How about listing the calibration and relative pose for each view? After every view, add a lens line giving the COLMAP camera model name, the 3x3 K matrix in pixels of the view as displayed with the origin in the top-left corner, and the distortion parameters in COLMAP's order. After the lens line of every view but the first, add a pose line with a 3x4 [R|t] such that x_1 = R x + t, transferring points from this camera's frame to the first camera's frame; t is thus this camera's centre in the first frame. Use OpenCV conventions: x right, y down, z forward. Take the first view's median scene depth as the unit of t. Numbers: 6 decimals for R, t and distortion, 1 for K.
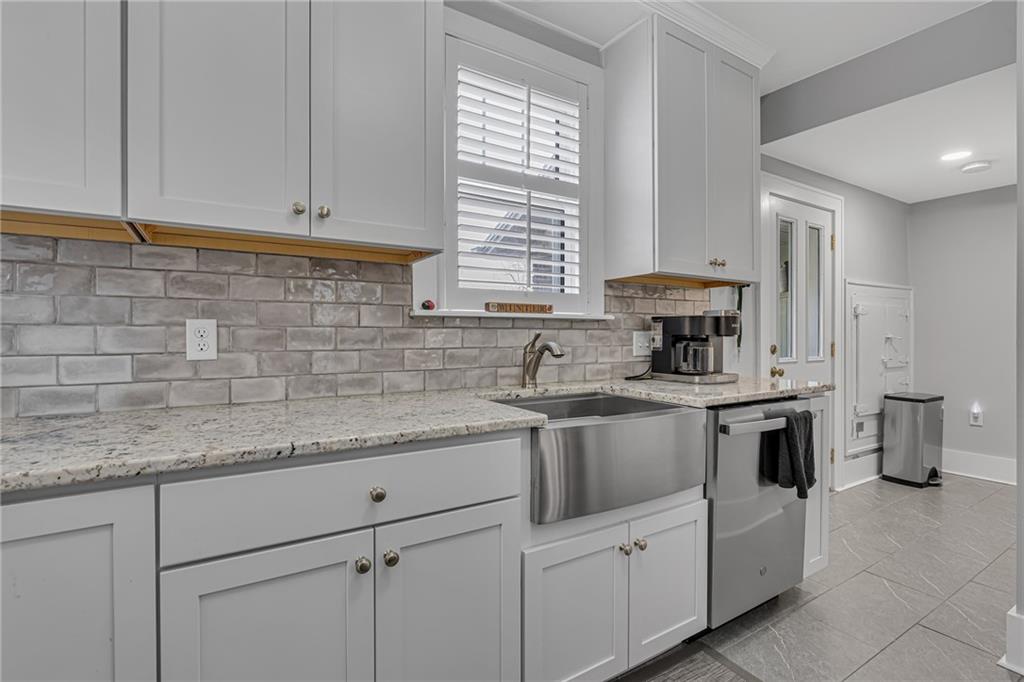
lens RADIAL K [[480.9, 0, 513.2], [0, 480.9, 335.2], [0, 0, 1]] dist [-0.005889, 0.000692]
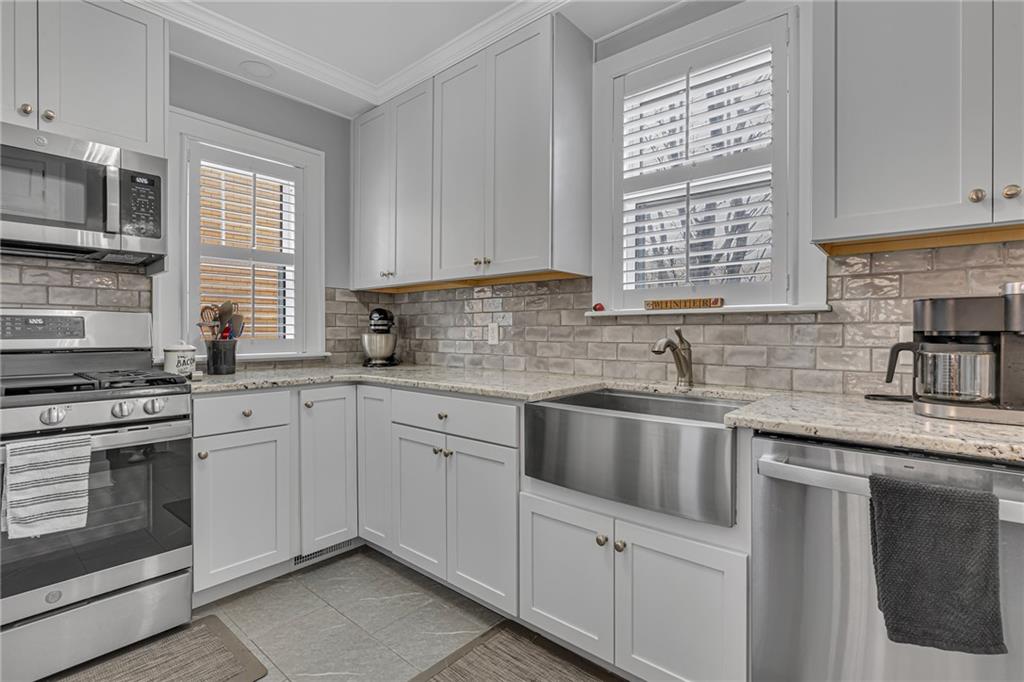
lens RADIAL K [[480.9, 0, 514.1], [0, 480.9, 337.5], [0, 0, 1]] dist [-0.005889, 0.000692]
pose [[0.292415, 0.012058, -0.956216, 0.971333], [-0.001841, 0.999926, 0.012046, 0.000727], [0.956290, -0.001762, 0.292415, 0.437024]]
